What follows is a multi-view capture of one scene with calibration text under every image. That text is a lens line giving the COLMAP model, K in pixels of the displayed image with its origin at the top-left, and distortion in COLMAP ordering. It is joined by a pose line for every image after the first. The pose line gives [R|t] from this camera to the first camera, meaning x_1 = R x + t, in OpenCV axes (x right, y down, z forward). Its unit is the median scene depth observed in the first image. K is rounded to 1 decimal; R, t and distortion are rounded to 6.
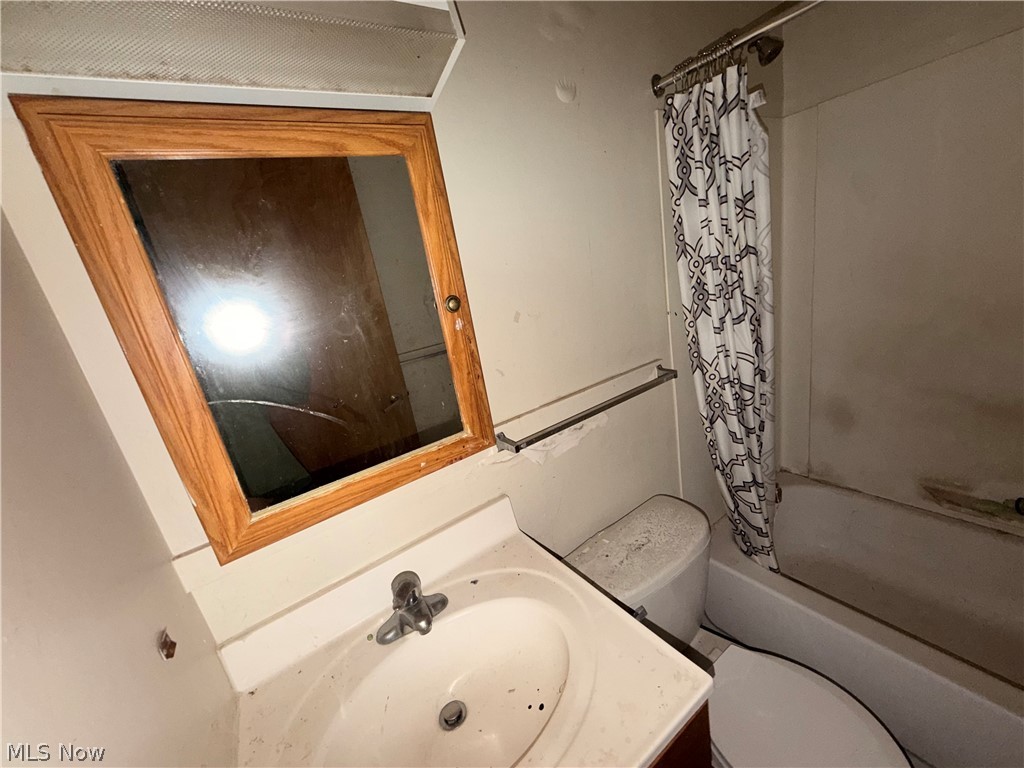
lens RADIAL K [[409.1, 0, 512.2], [0, 409.1, 387.9], [0, 0, 1]] dist [-0.002251, 0.000064]
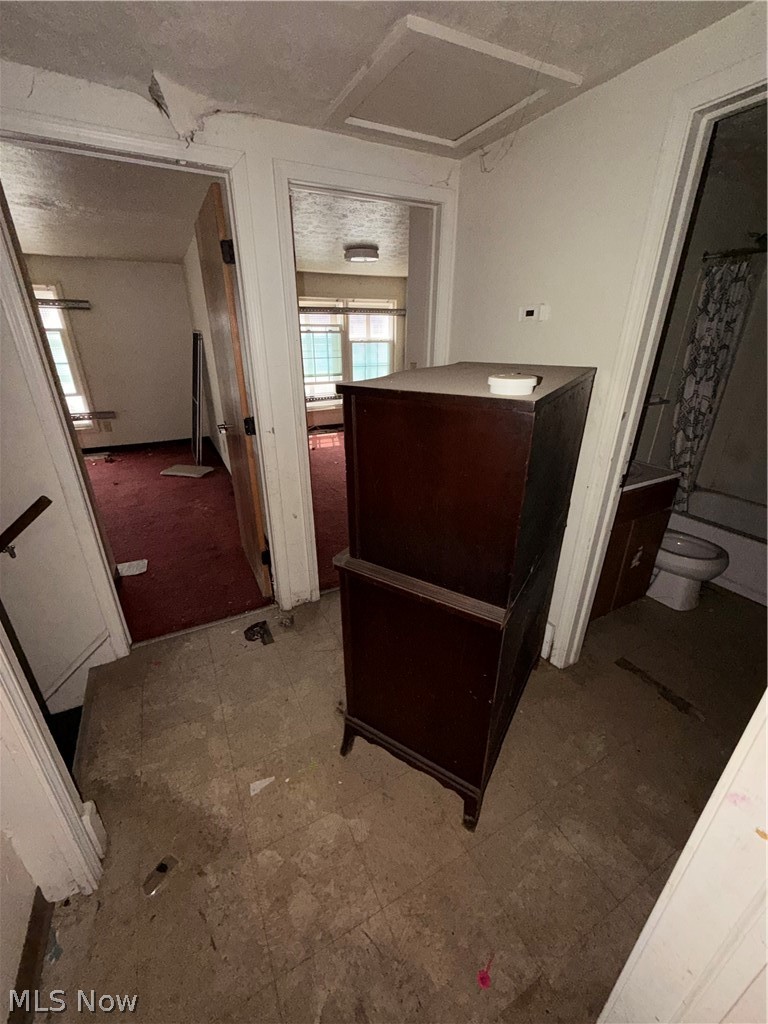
lens RADIAL K [[409.1, 0, 383.4], [0, 409.1, 510.9], [0, 0, 1]] dist [-0.002251, 0.000064]
pose [[0.978924, 0.202751, -0.024477, -0.903249], [-0.197426, 0.970185, 0.140581, 0.526323], [0.052250, -0.132786, 0.989767, -1.267825]]
